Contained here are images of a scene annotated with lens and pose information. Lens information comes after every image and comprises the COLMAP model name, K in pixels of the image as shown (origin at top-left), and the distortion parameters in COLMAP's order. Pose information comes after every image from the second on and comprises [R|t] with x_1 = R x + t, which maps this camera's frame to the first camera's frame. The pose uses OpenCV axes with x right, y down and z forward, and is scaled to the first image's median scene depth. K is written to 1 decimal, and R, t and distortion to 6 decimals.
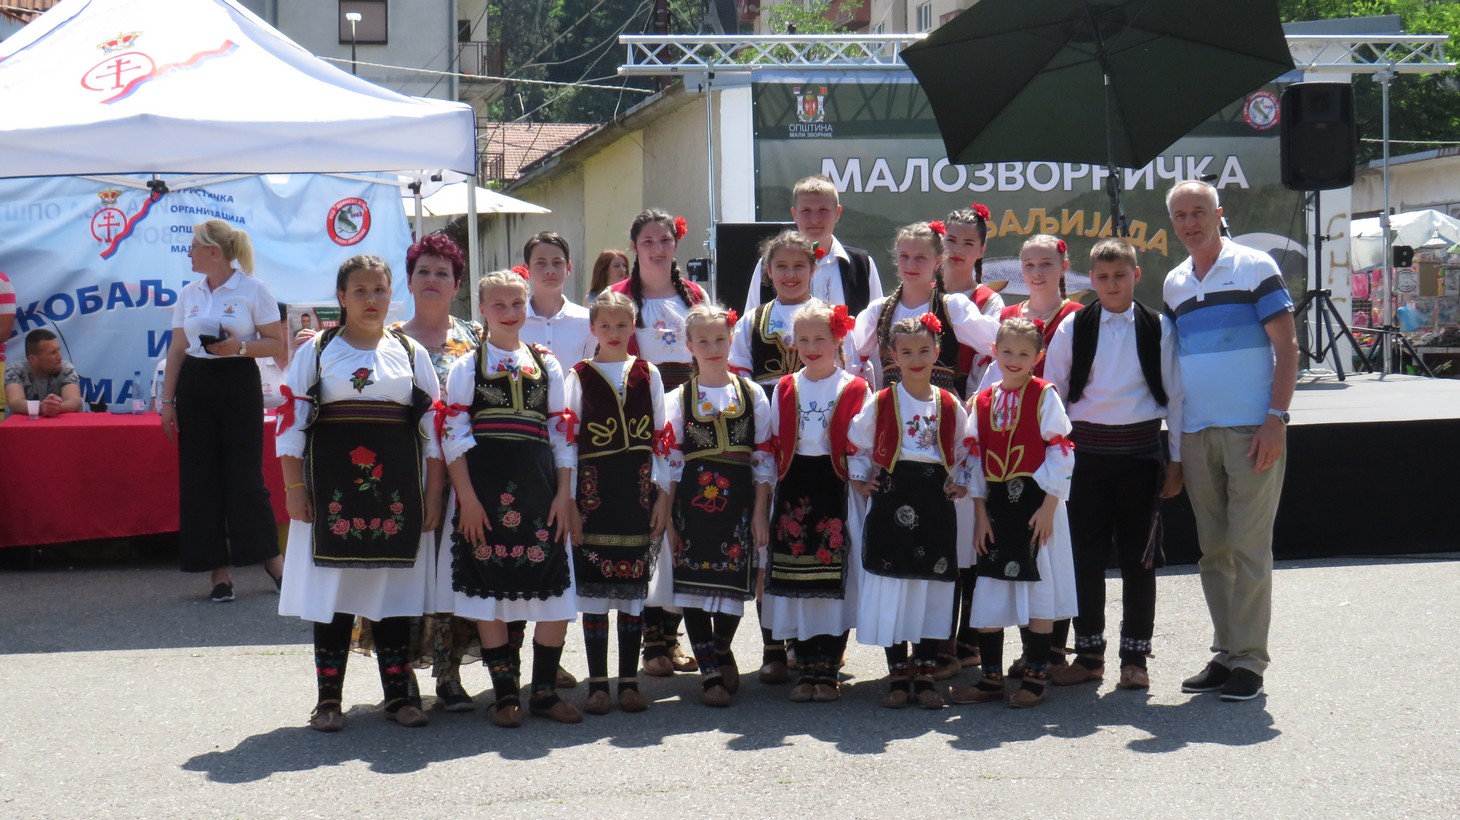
lens RADIAL K [[2419.2, 0, 731.5], [0, 2419.2, 406.2], [0, 0, 1]] dist [-0.060936, 0.000000]
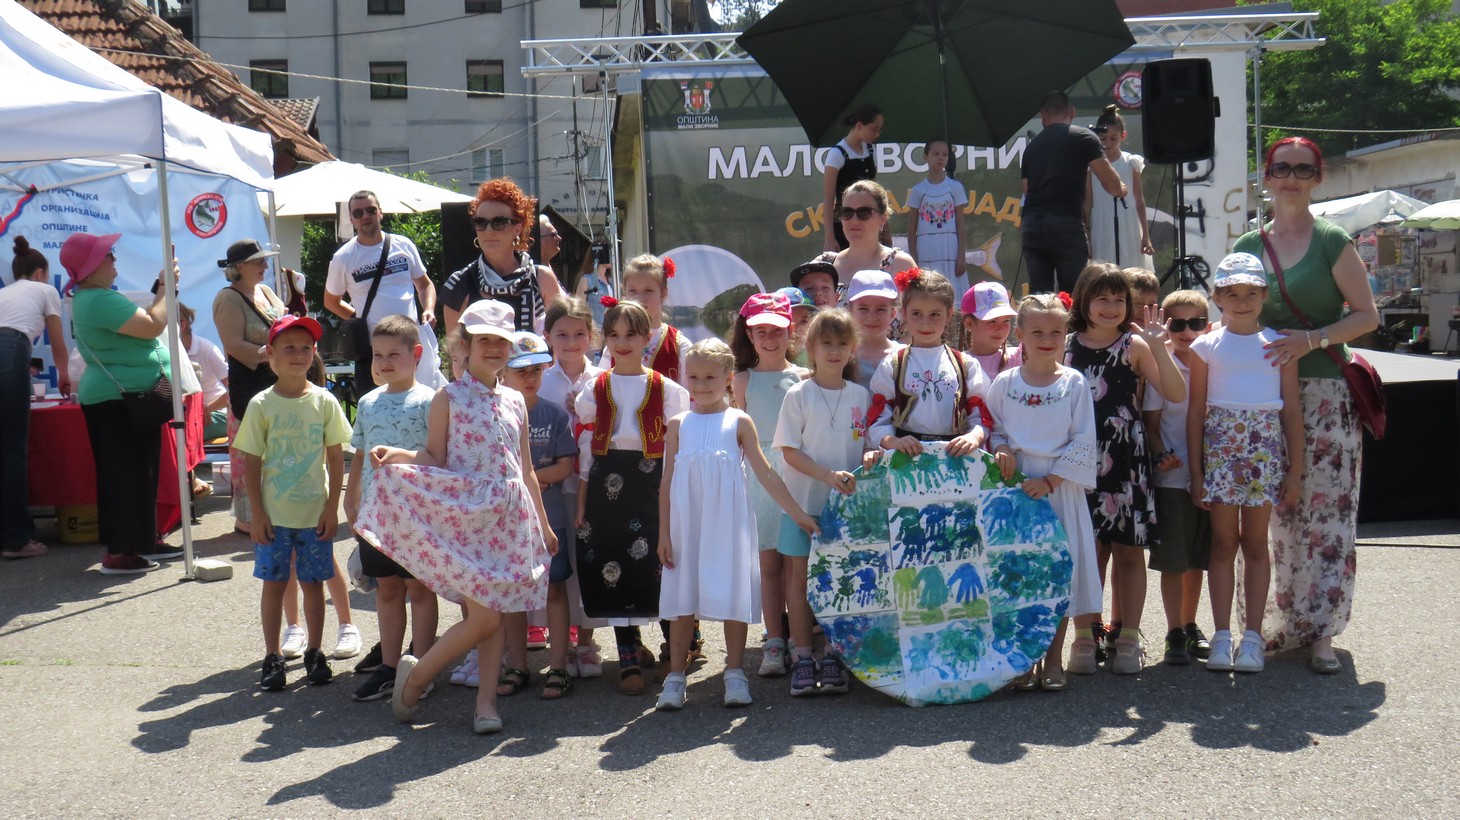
lens RADIAL K [[1767.5, 0, 731.0], [0, 1767.5, 411.3], [0, 0, 1]] dist [-0.041417, 0.000000]
pose [[0.992487, -0.013021, -0.121655, 0.141110], [0.016455, 0.999493, 0.027271, -0.006006], [0.121239, -0.029068, 0.992198, 0.213374]]
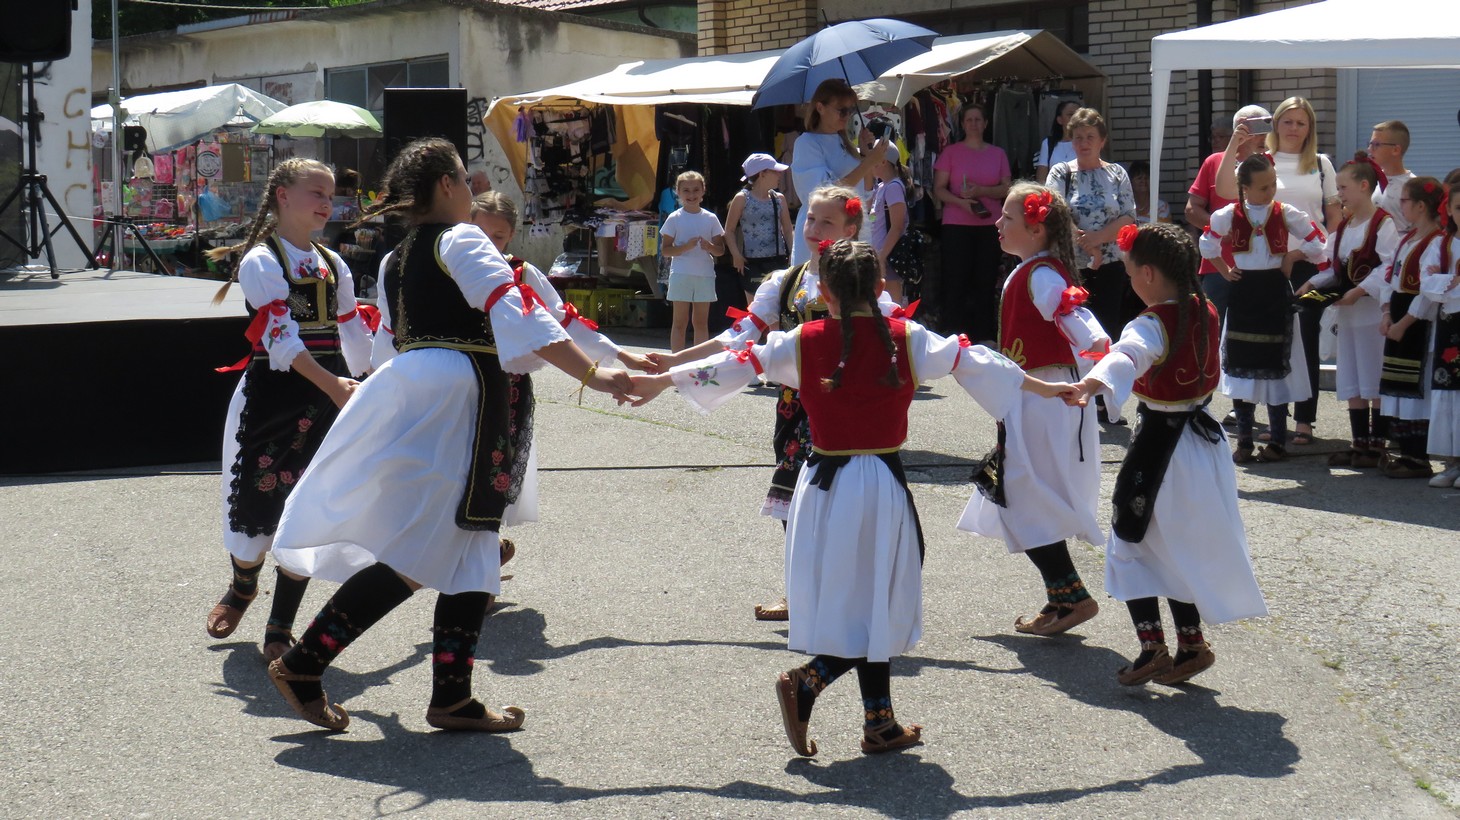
lens RADIAL K [[2848.4, 0, 725.6], [0, 2848.4, 402.1], [0, 0, 1]] dist [-0.131257, 0.000000]
pose [[0.913180, -0.023266, 0.406892, 0.053399], [0.009744, 0.999330, 0.035273, 0.000422], [-0.407440, -0.028246, 0.912795, -0.046783]]
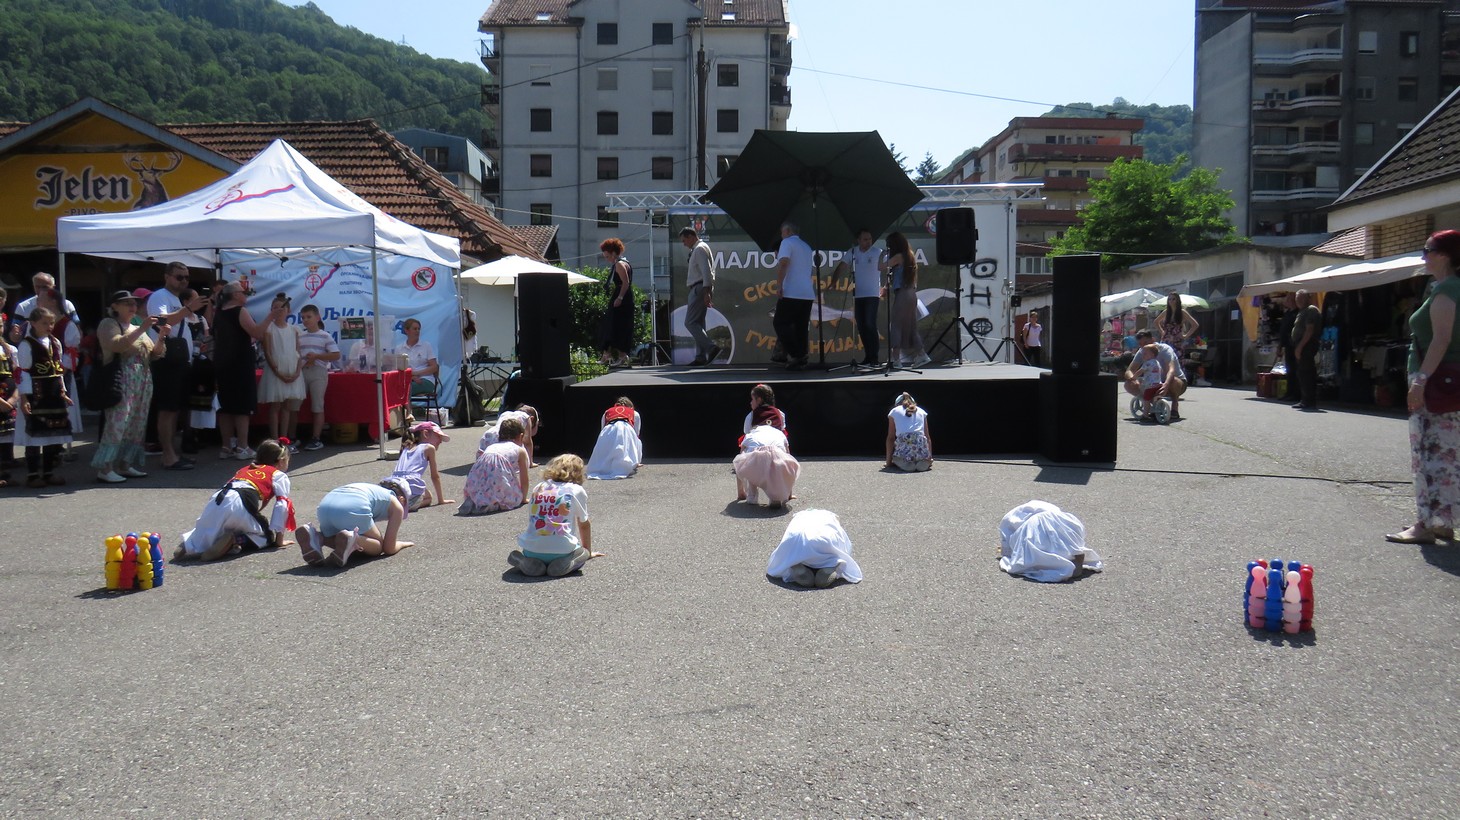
lens RADIAL K [[1028.1, 0, 728.4], [0, 1028.1, 416.4], [0, 0, 1]] dist [-0.040659, 0.030750]
pose [[0.978438, 0.020323, -0.205540, 0.234803], [-0.014426, 0.999441, 0.030149, 0.008180], [0.206038, -0.026534, 0.978184, 0.164807]]
